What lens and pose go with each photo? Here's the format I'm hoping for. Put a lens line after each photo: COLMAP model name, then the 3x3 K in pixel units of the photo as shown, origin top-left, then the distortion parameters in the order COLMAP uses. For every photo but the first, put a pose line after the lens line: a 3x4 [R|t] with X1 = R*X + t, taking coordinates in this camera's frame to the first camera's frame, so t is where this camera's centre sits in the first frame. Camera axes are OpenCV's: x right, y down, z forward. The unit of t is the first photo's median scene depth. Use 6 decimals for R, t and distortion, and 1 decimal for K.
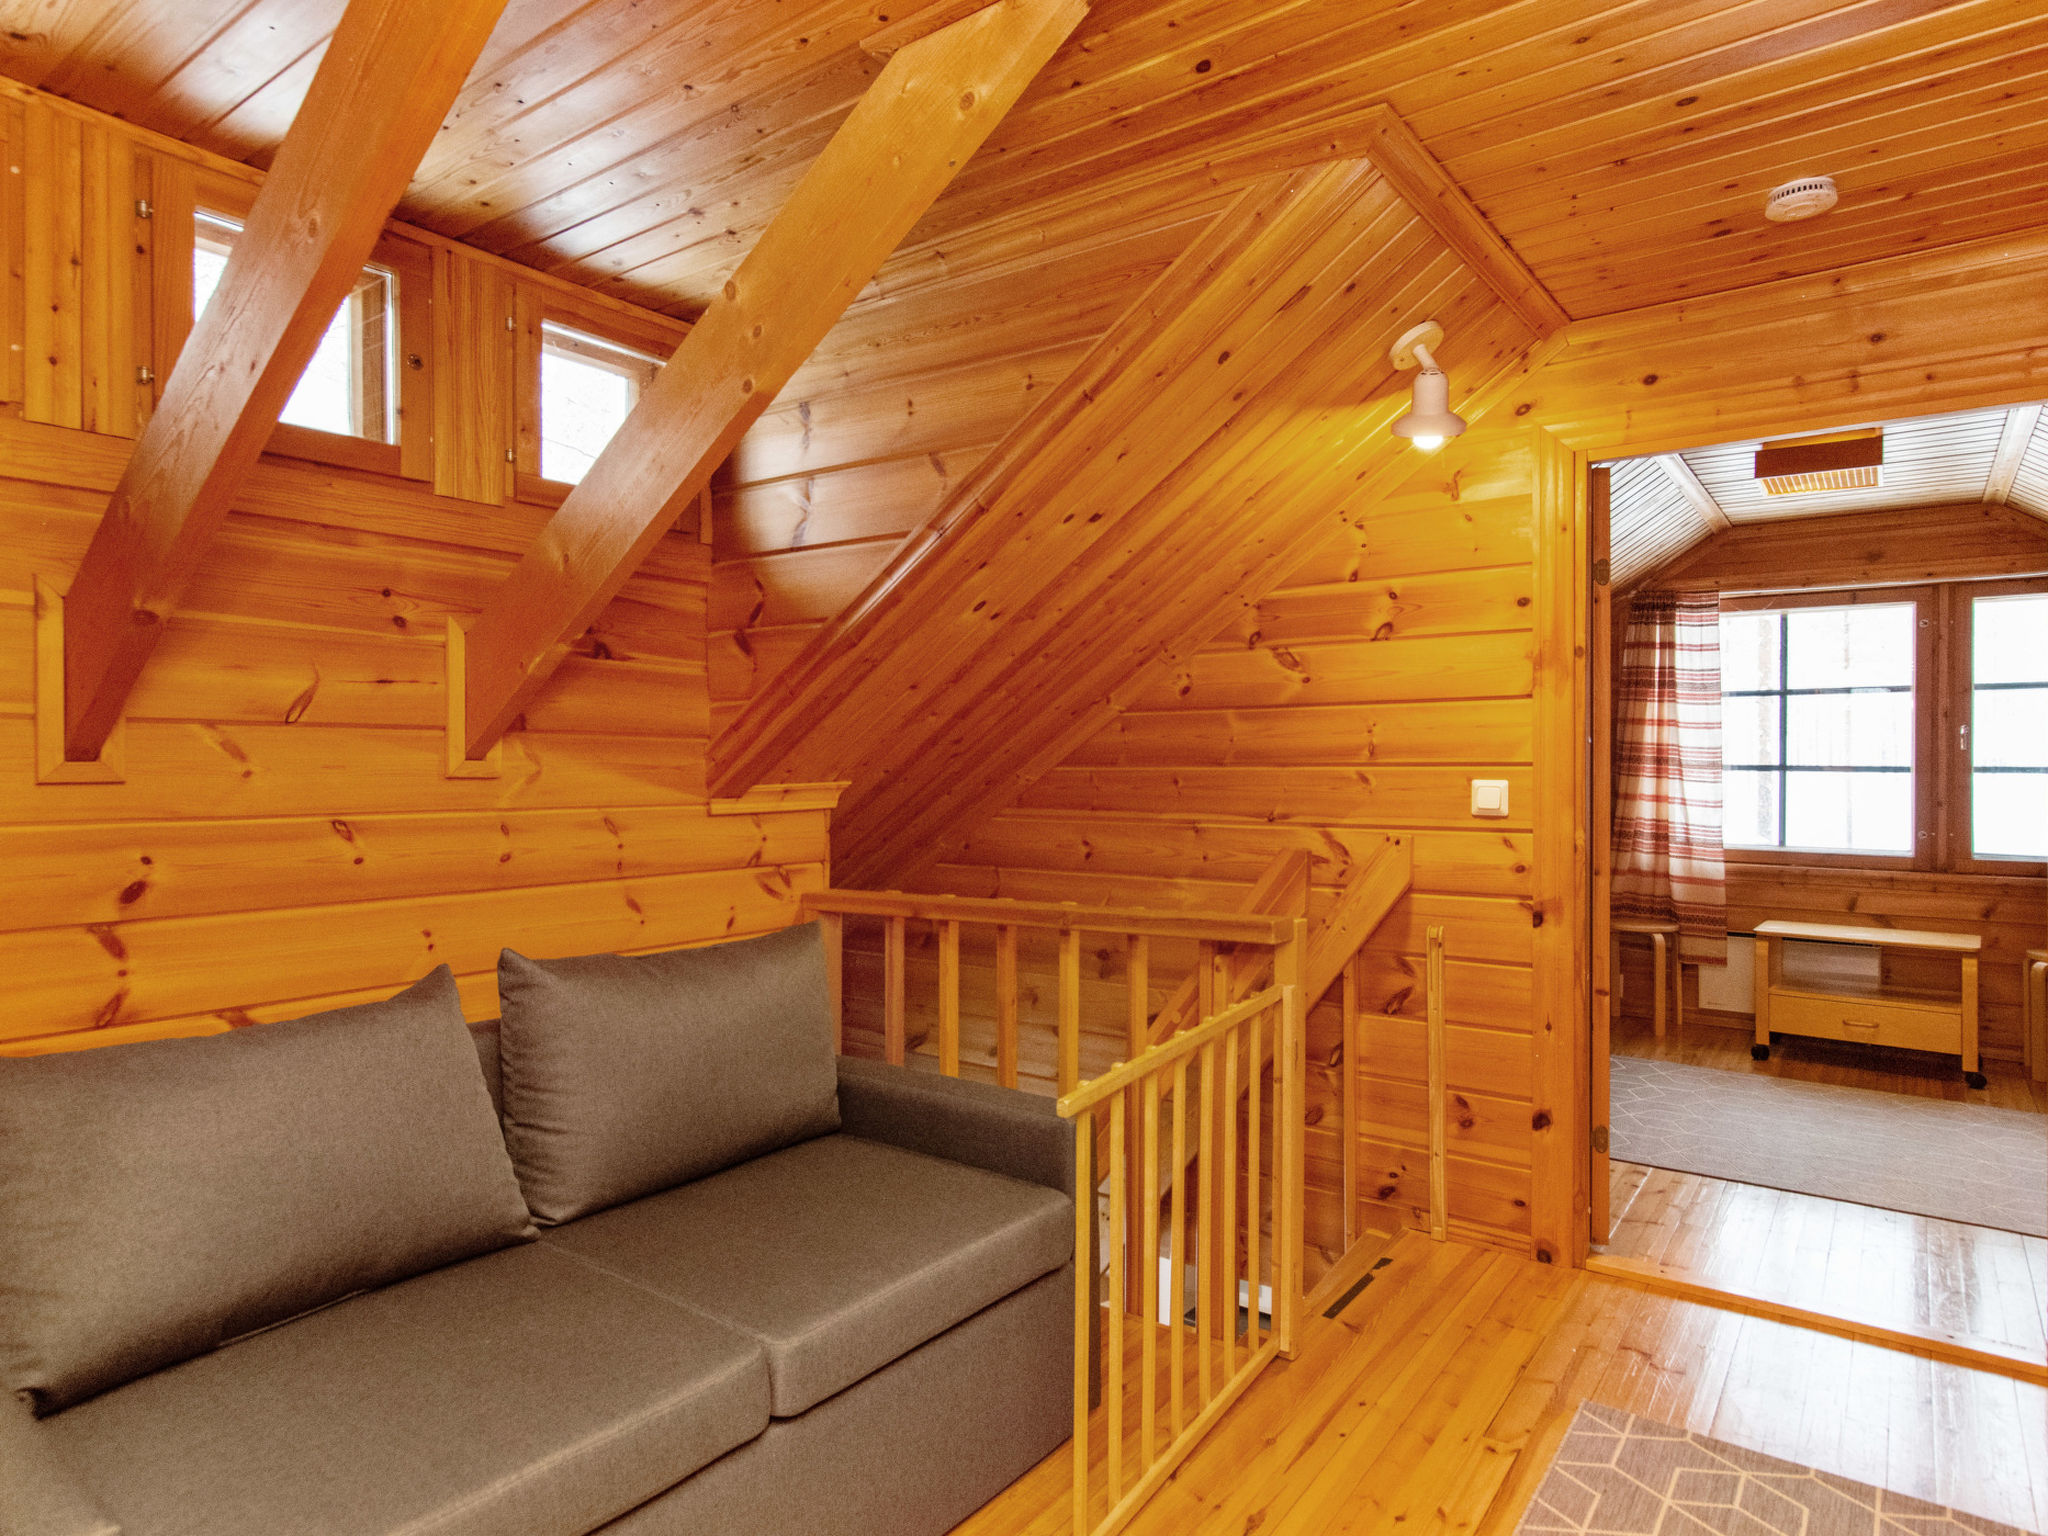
lens RADIAL K [[1189.7, 0, 1024.0], [0, 1189.7, 768.0], [0, 0, 1]] dist [0.000846, 0.000008]
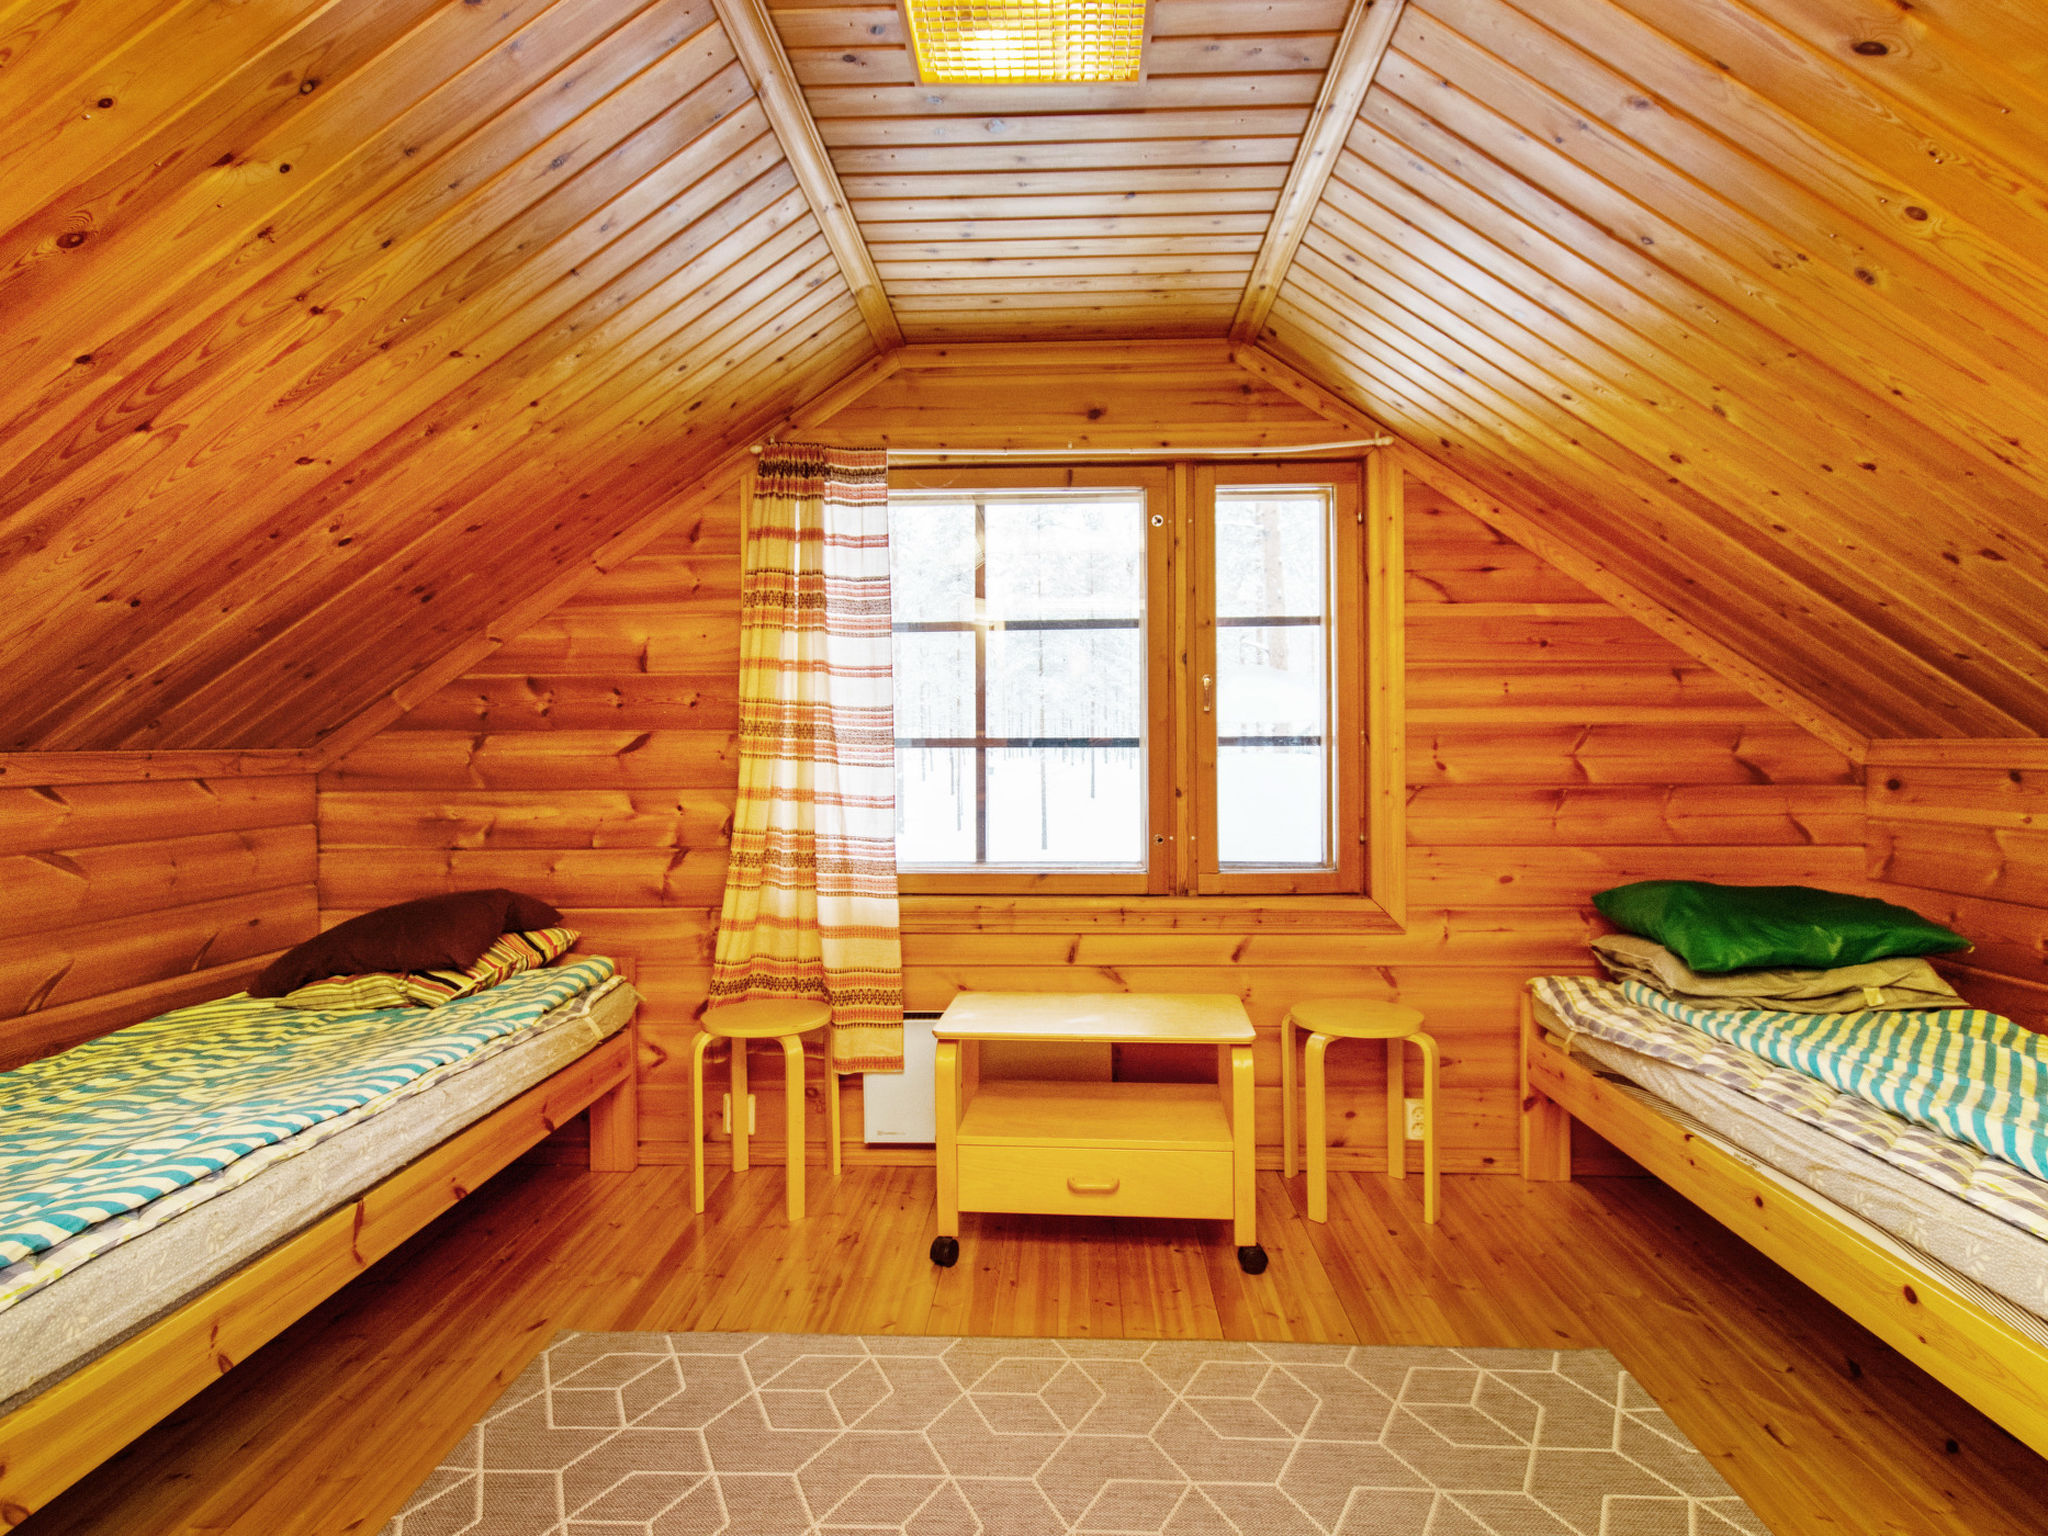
lens RADIAL K [[961.8, 0, 1024.0], [0, 961.8, 768.0], [0, 0, 1]] dist [0.000089, -0.000001]
pose [[0.828024, -0.018161, 0.560399, 0.366157], [0.010685, 0.999805, 0.016614, 0.005761], [-0.560591, -0.007768, 0.828056, 0.556861]]
